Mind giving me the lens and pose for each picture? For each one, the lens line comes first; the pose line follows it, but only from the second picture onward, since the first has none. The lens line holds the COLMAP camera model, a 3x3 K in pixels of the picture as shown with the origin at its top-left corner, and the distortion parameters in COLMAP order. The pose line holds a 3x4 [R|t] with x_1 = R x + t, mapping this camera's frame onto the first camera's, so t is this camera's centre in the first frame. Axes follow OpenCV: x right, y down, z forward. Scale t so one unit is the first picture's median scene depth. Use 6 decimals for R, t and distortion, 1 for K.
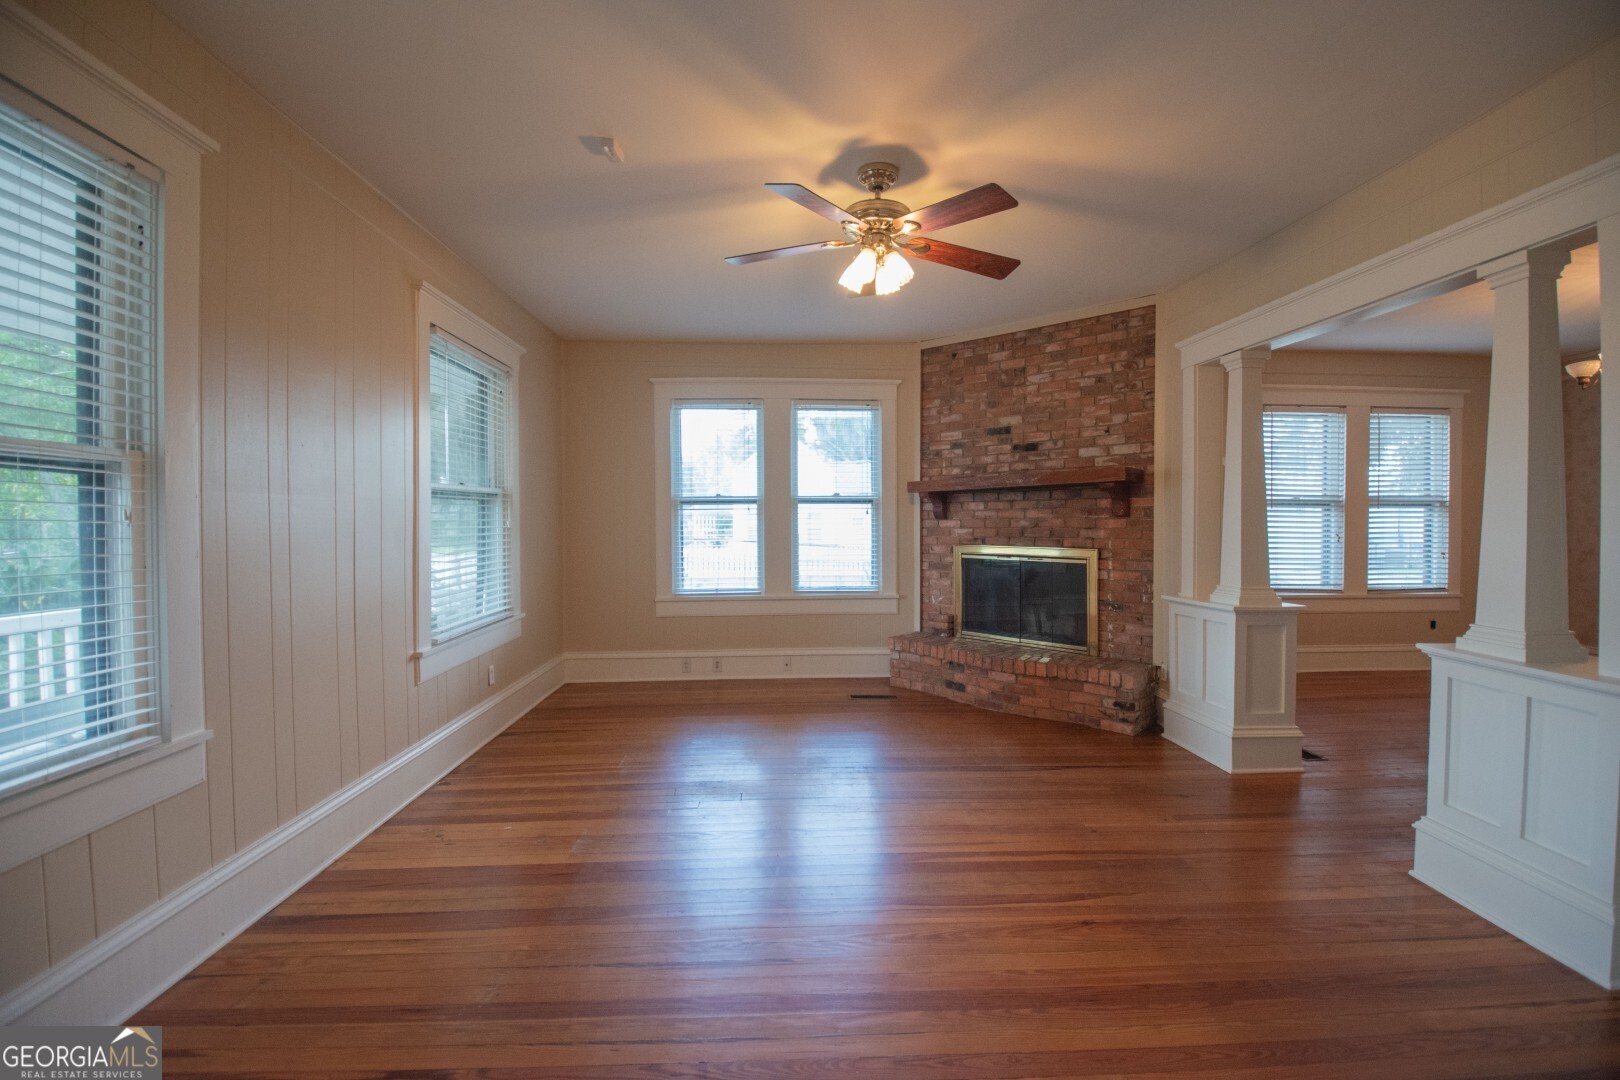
lens RADIAL K [[689.0, 0, 803.2], [0, 689.0, 531.2], [0, 0, 1]] dist [0.001359, -0.000203]
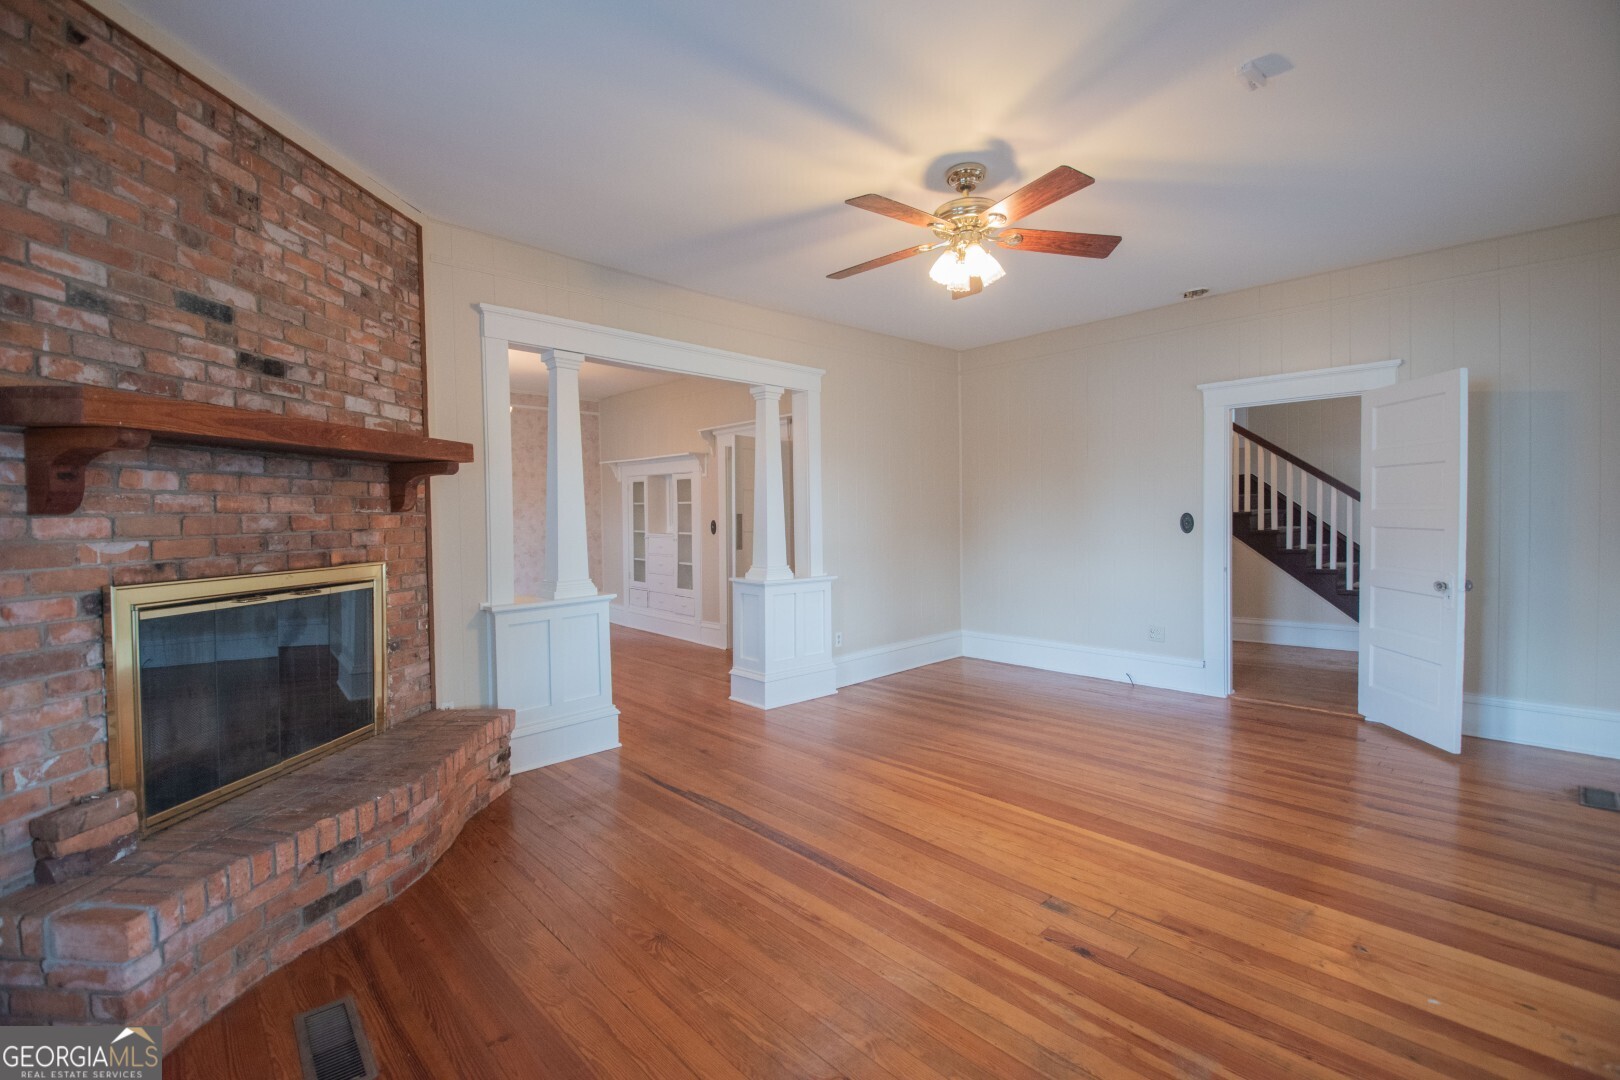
lens RADIAL K [[716.7, 0, 820.3], [0, 716.7, 529.2], [0, 0, 1]] dist [0.000651, -0.015060]
pose [[-0.657794, -0.005067, 0.753181, -0.314487], [0.024501, 0.999304, 0.028121, -0.012140], [-0.752799, 0.036952, -0.657212, 1.061051]]
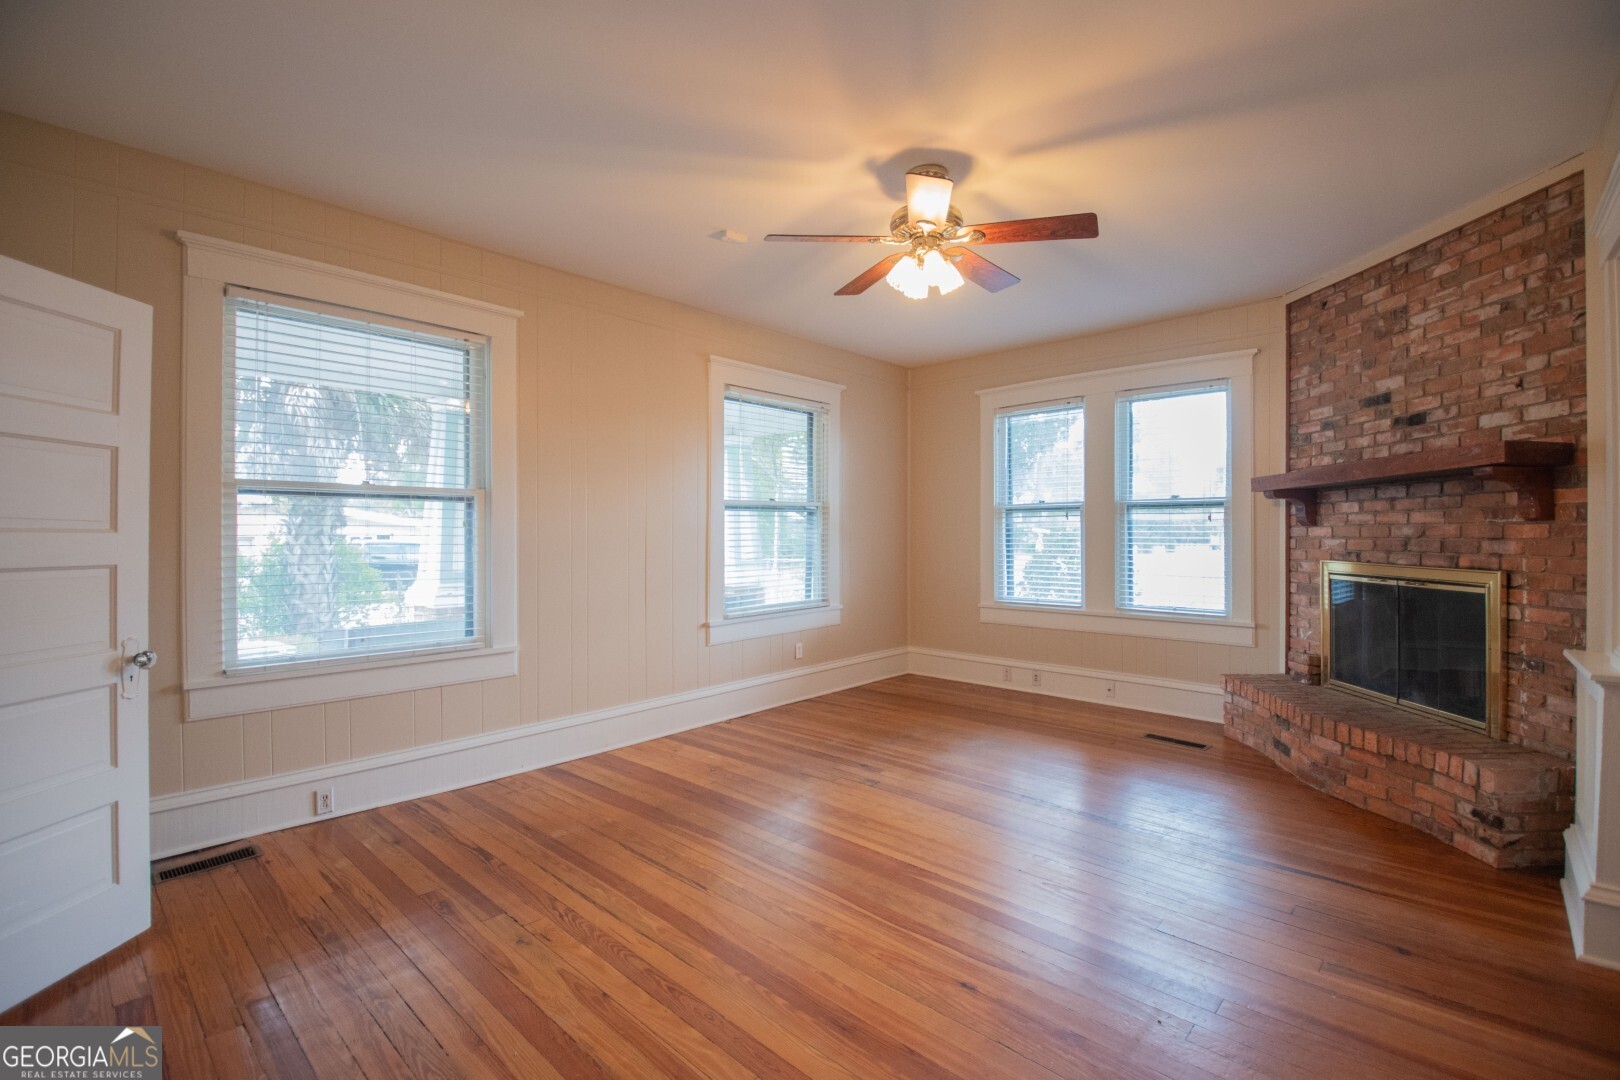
lens RADIAL K [[716.7, 0, 820.3], [0, 716.7, 529.2], [0, 0, 1]] dist [0.000651, -0.015060]
pose [[0.711780, -0.001238, -0.702401, 0.411707], [-0.010802, 0.999861, -0.012708, 0.001942], [0.702319, 0.016633, 0.711668, 0.087433]]
